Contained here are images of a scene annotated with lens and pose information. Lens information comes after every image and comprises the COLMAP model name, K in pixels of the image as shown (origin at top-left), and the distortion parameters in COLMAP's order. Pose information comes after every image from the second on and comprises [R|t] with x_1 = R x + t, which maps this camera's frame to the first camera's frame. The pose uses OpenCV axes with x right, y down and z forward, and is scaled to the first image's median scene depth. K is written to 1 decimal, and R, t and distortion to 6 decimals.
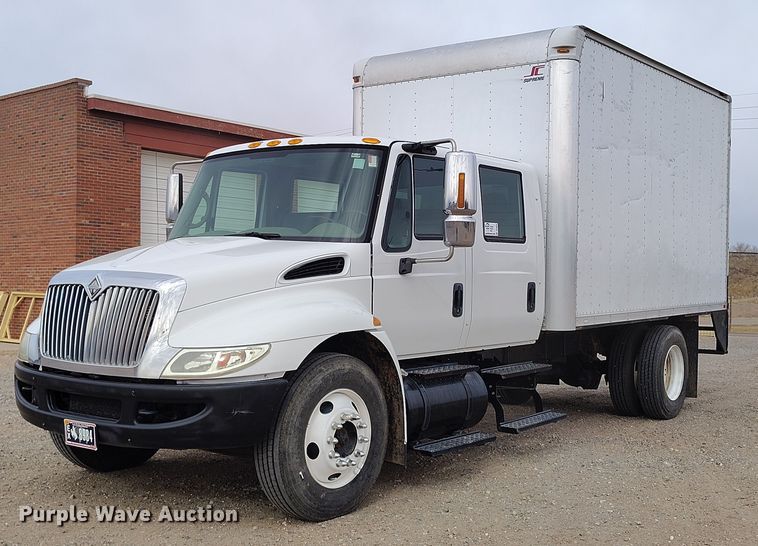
lens RADIAL K [[900.3, 0, 379.0], [0, 900.3, 273.0], [0, 0, 1]] dist [0.017726, -0.000113]
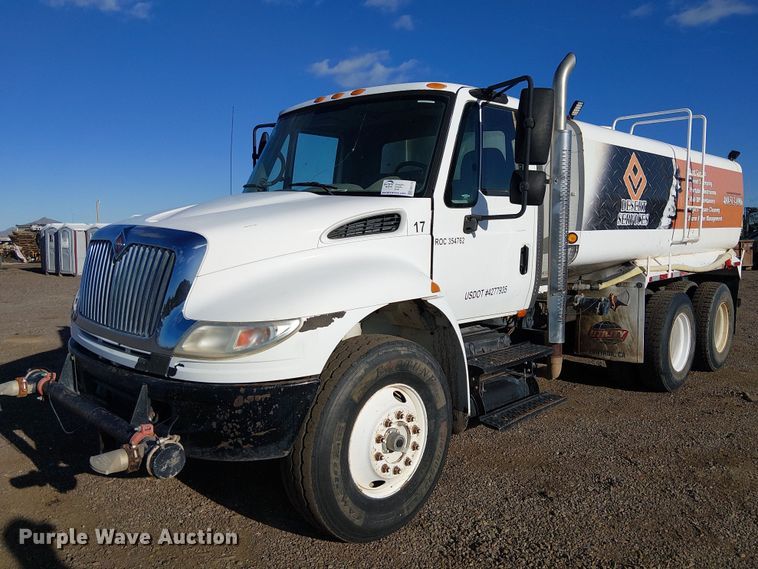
lens RADIAL K [[618.2, 0, 379.0], [0, 618.2, 284.5], [0, 0, 1]] dist [-0.007226, -0.000529]
pose [[0.994489, 0.028000, -0.101037, 0.002891], [-0.017478, 0.994470, 0.103553, -0.009994], [0.103378, -0.101216, 0.989479, 0.368254]]
